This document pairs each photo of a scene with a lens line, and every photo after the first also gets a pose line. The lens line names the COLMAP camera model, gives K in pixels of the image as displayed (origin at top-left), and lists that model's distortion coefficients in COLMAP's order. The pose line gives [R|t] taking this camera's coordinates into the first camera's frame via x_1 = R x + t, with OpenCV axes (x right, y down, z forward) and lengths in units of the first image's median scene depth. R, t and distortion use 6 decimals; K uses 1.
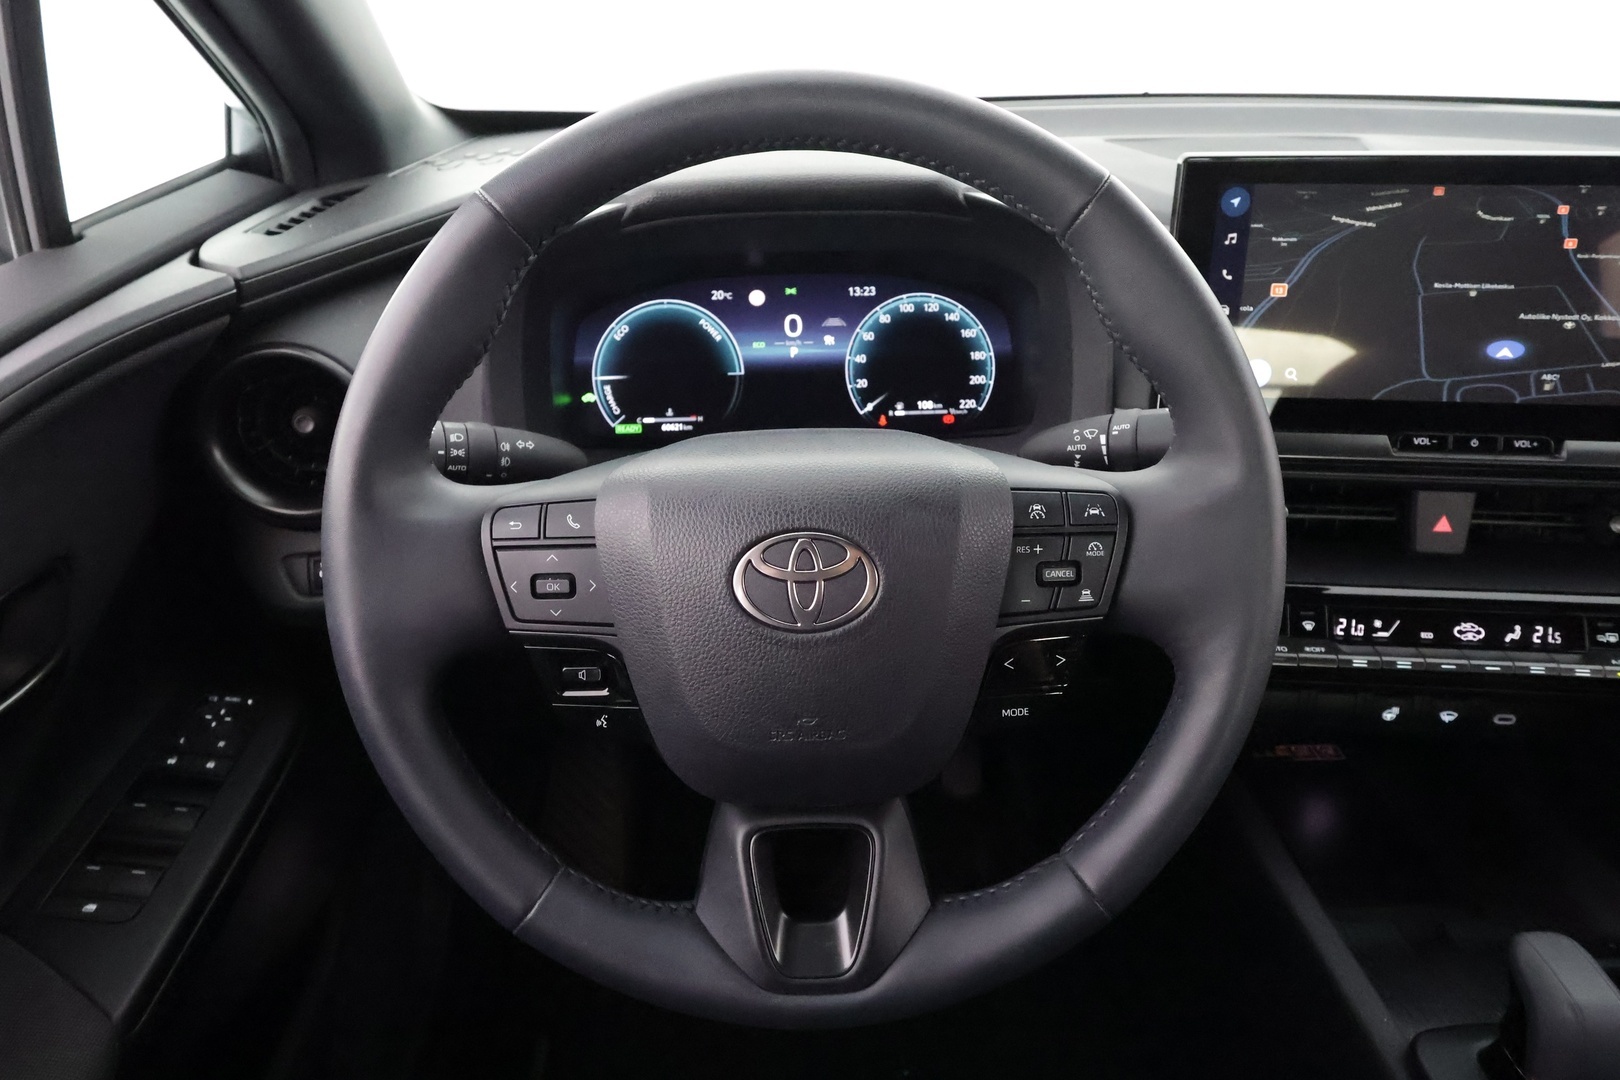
lens RADIAL K [[1083.3, 0, 796.8], [0, 1083.3, 526.7], [0, 0, 1]] dist [-0.008242, -0.002775]
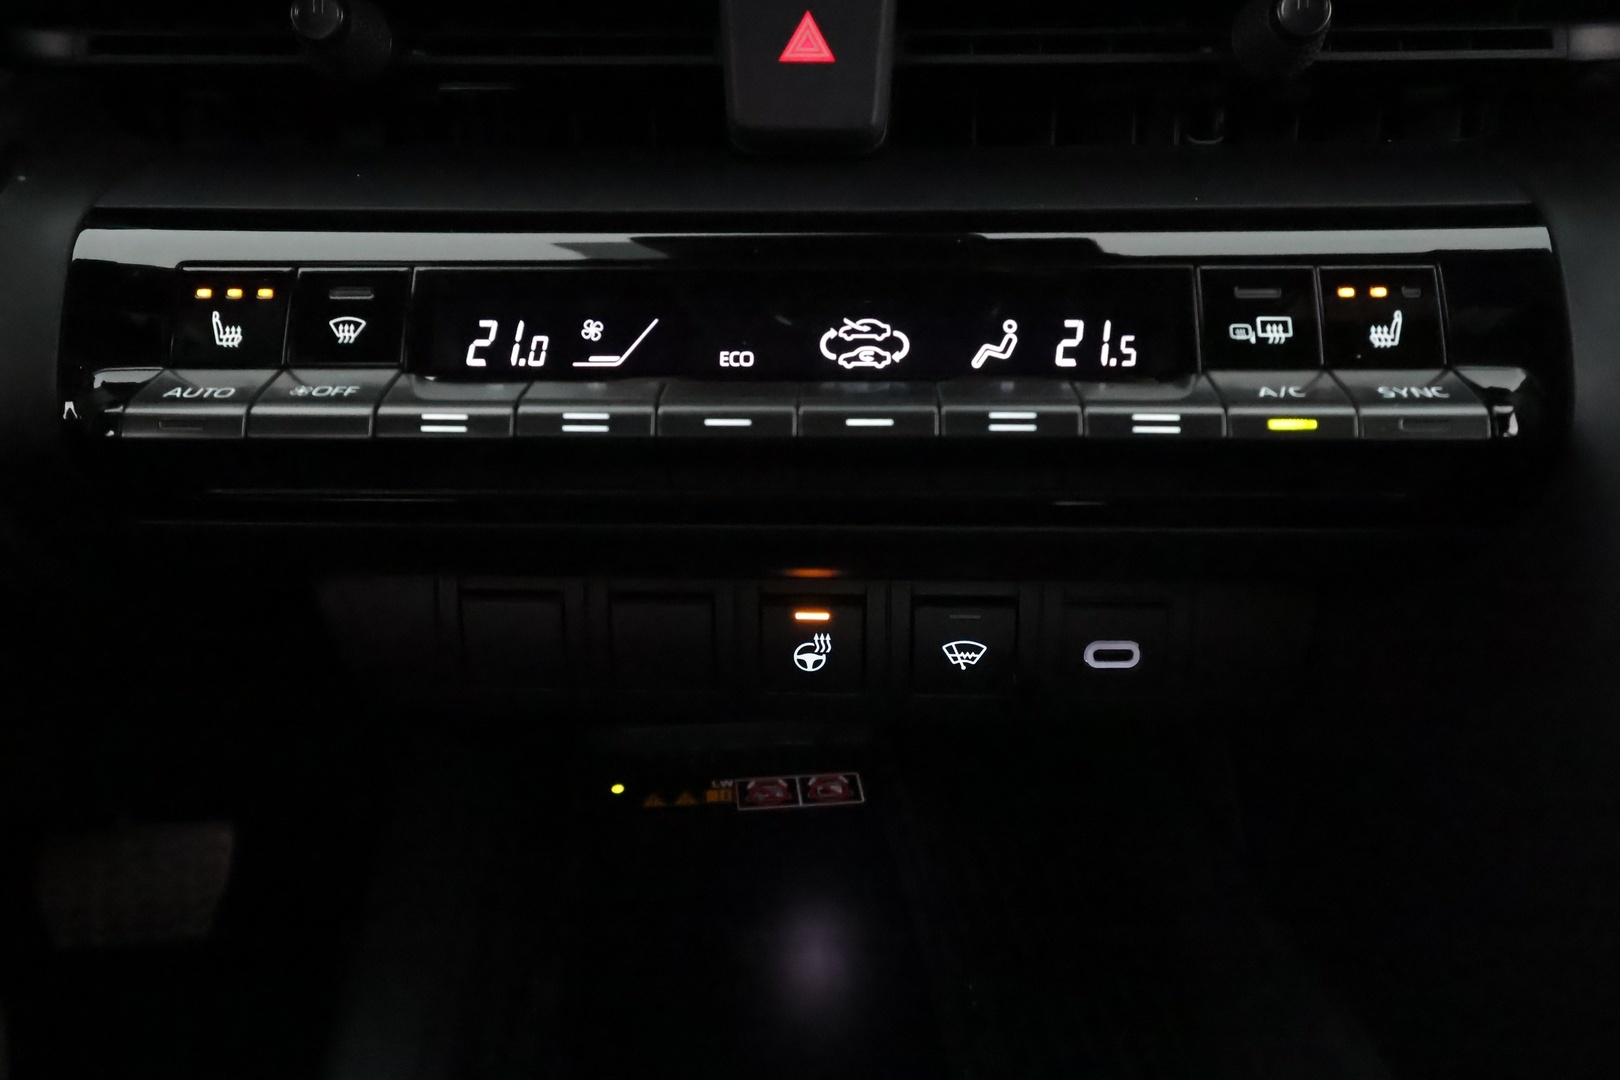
lens RADIAL K [[1388.5, 0, 810.9], [0, 1388.5, 538.6], [0, 0, 1]] dist [-0.005920, 0.000667]
pose [[0.998264, -0.024430, 0.053598, 0.494395], [0.026825, 0.998652, -0.044431, 0.146559], [-0.052440, 0.045792, 0.997574, 0.501935]]
